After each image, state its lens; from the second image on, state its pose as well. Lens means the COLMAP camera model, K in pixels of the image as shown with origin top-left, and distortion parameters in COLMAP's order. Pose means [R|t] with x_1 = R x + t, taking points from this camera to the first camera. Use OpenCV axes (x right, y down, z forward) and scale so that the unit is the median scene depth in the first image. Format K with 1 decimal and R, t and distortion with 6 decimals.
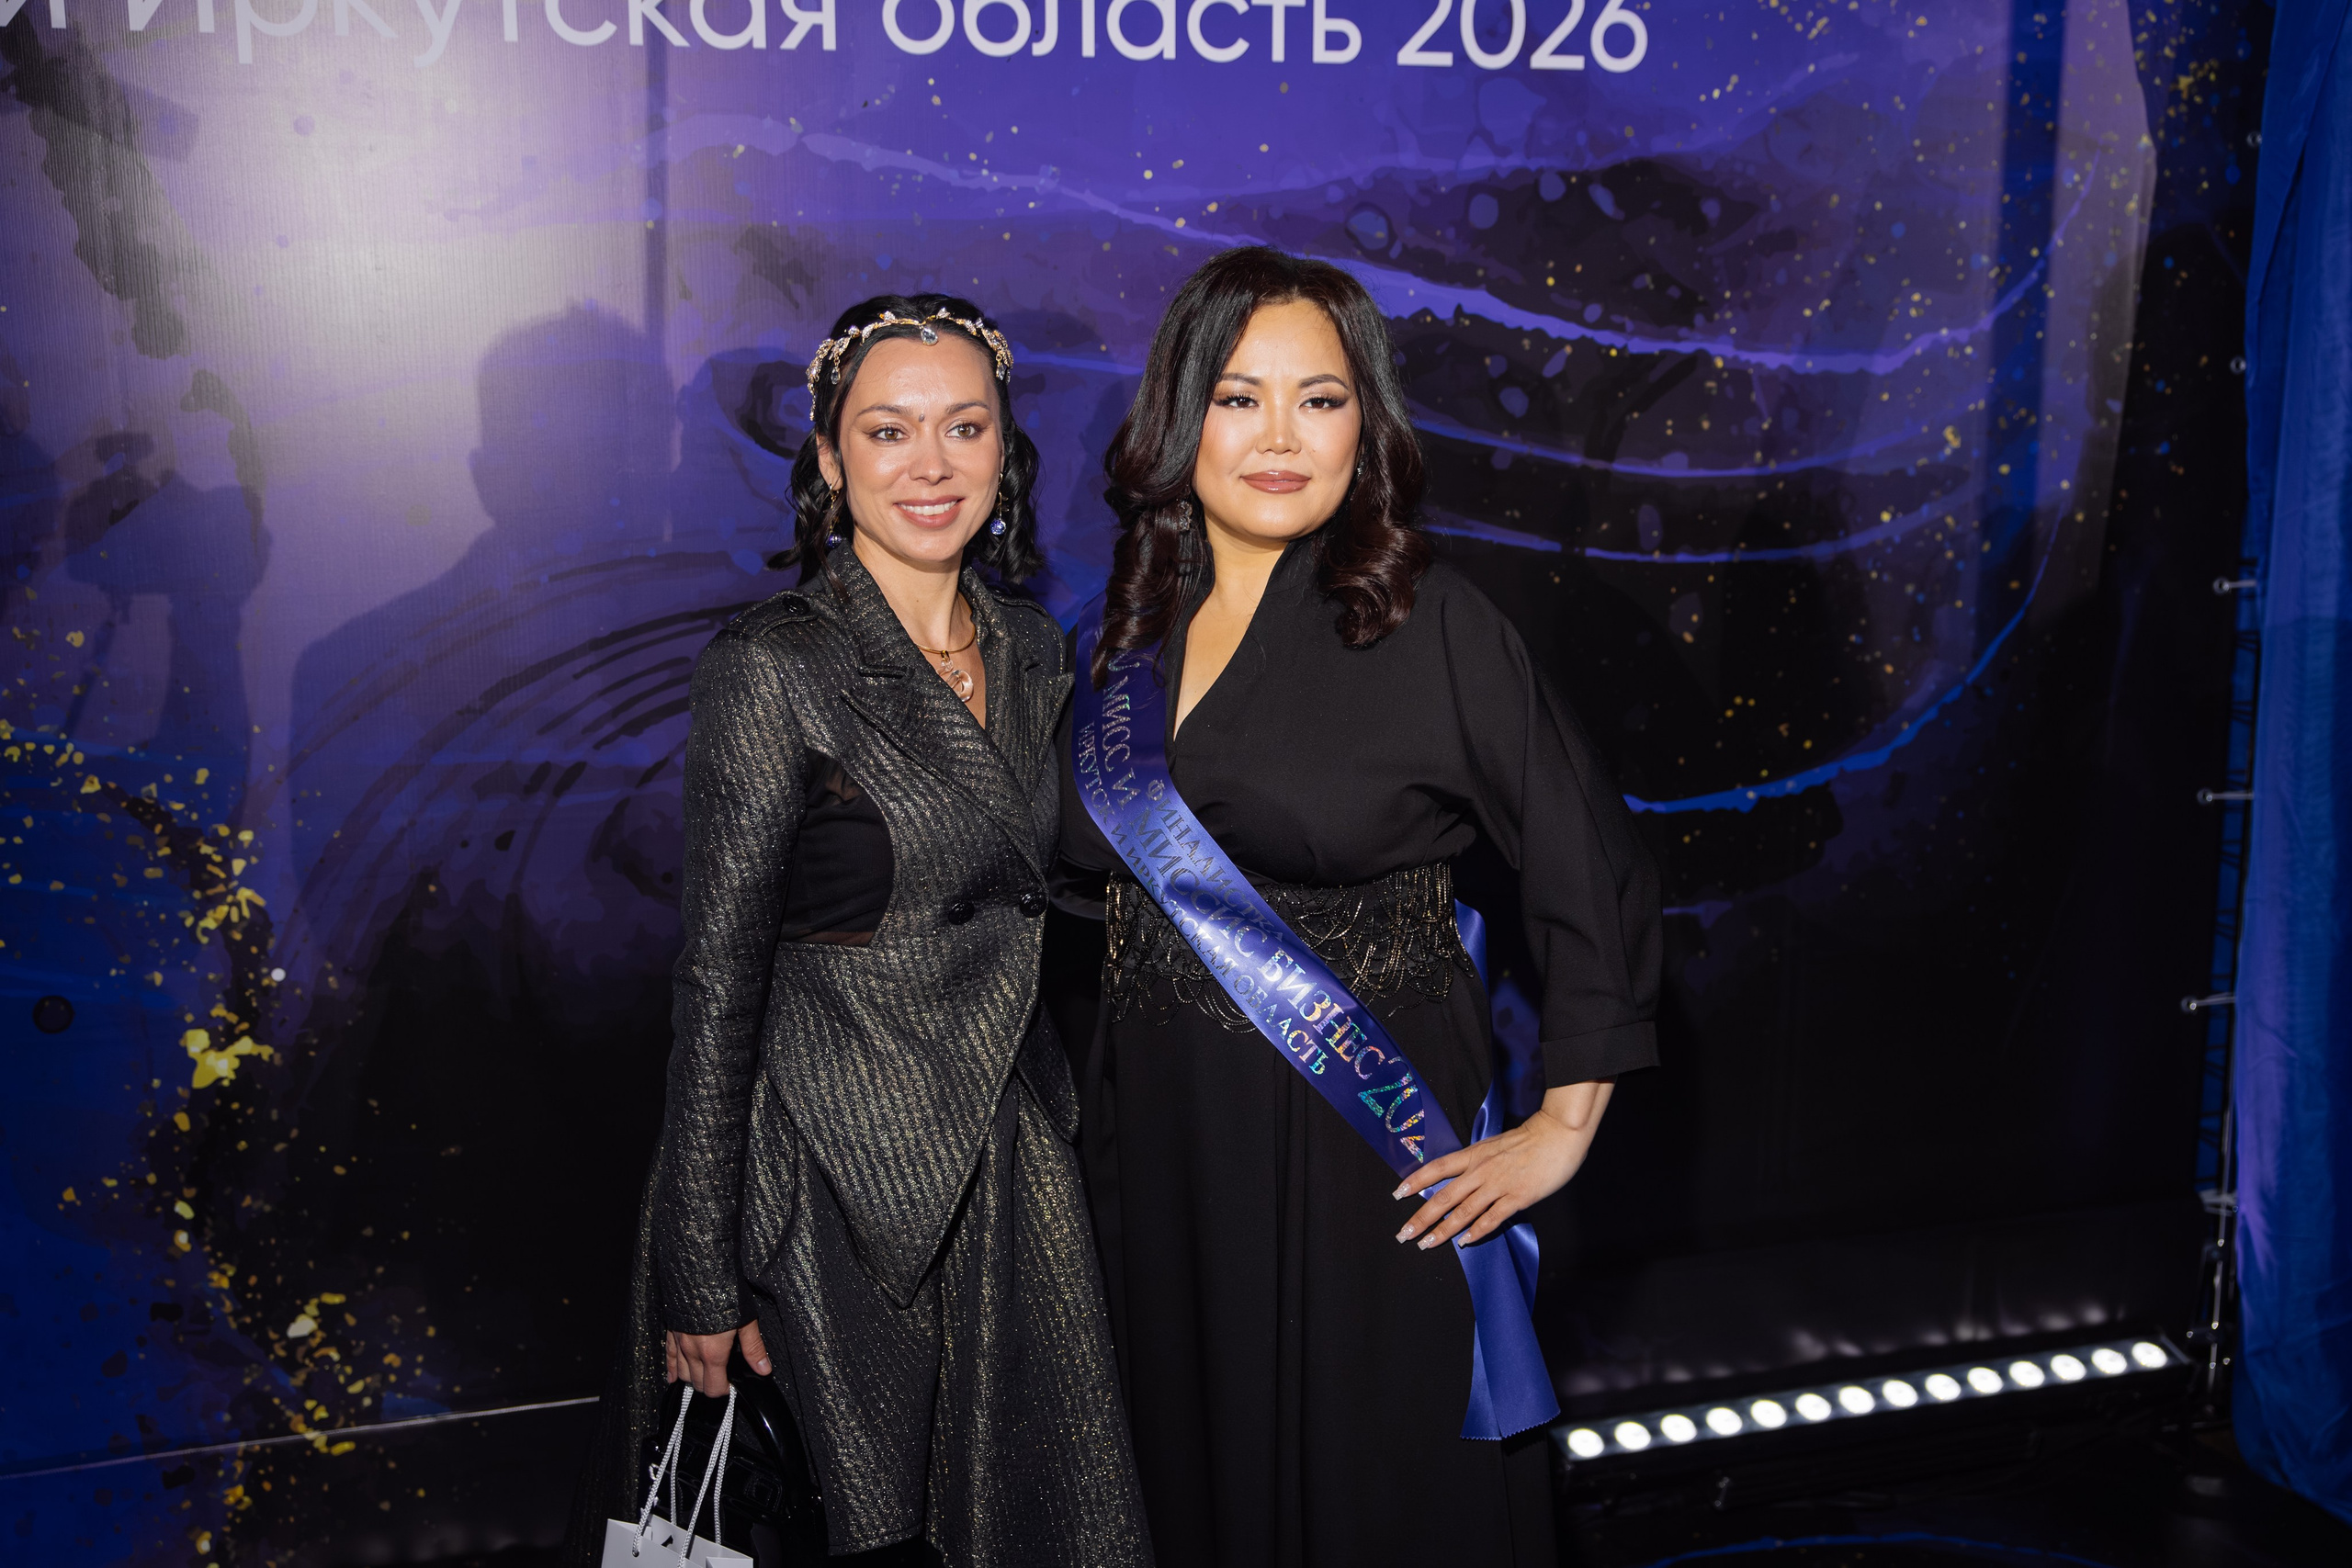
lens RADIAL K [[2976.2, 0, 1265.3], [0, 2976.2, 794.7], [0, 0, 1]] dist [0.038935, 0.000000]
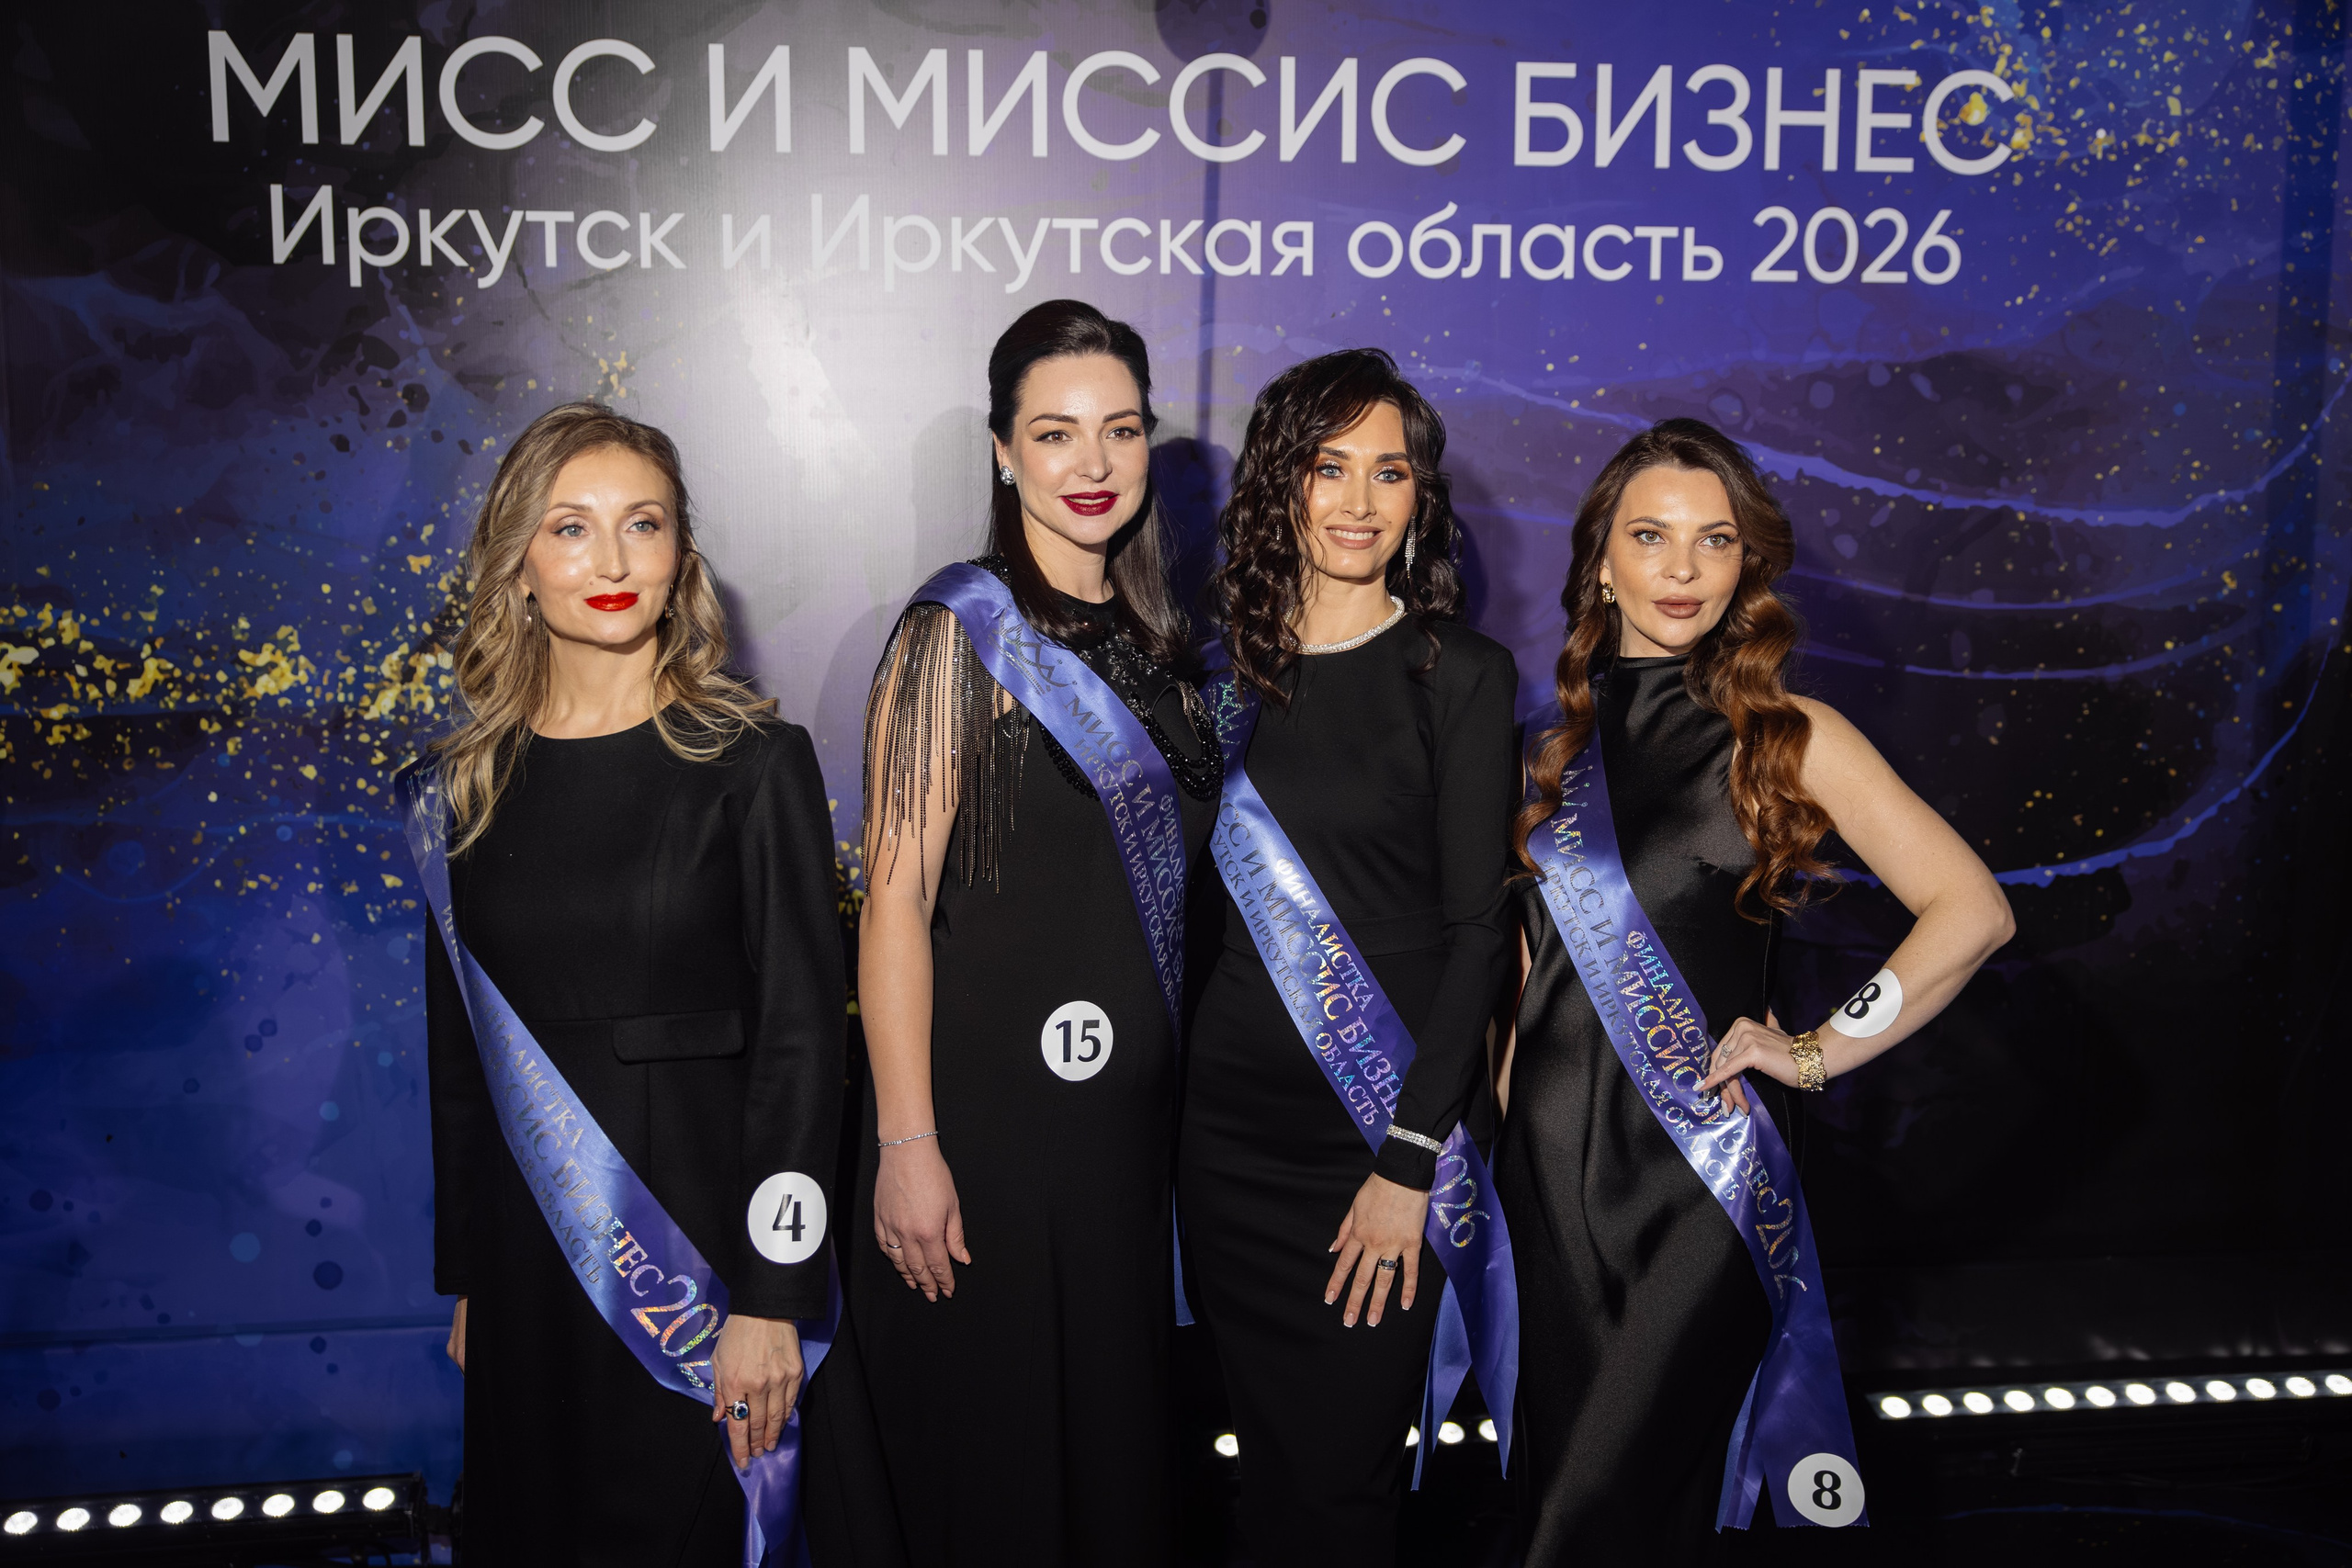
lens RADIAL K [[2976.2, 0, 1209.5], [0, 2976.2, 716.2], [0, 0, 1]] dist [0.038935, 0.000000]
pose [[0.980597, 0.023516, -0.194619, 0.067081], [-0.038596, 0.996507, -0.074057, 0.041493], [0.192197, 0.080132, 0.978079, -0.262474]]
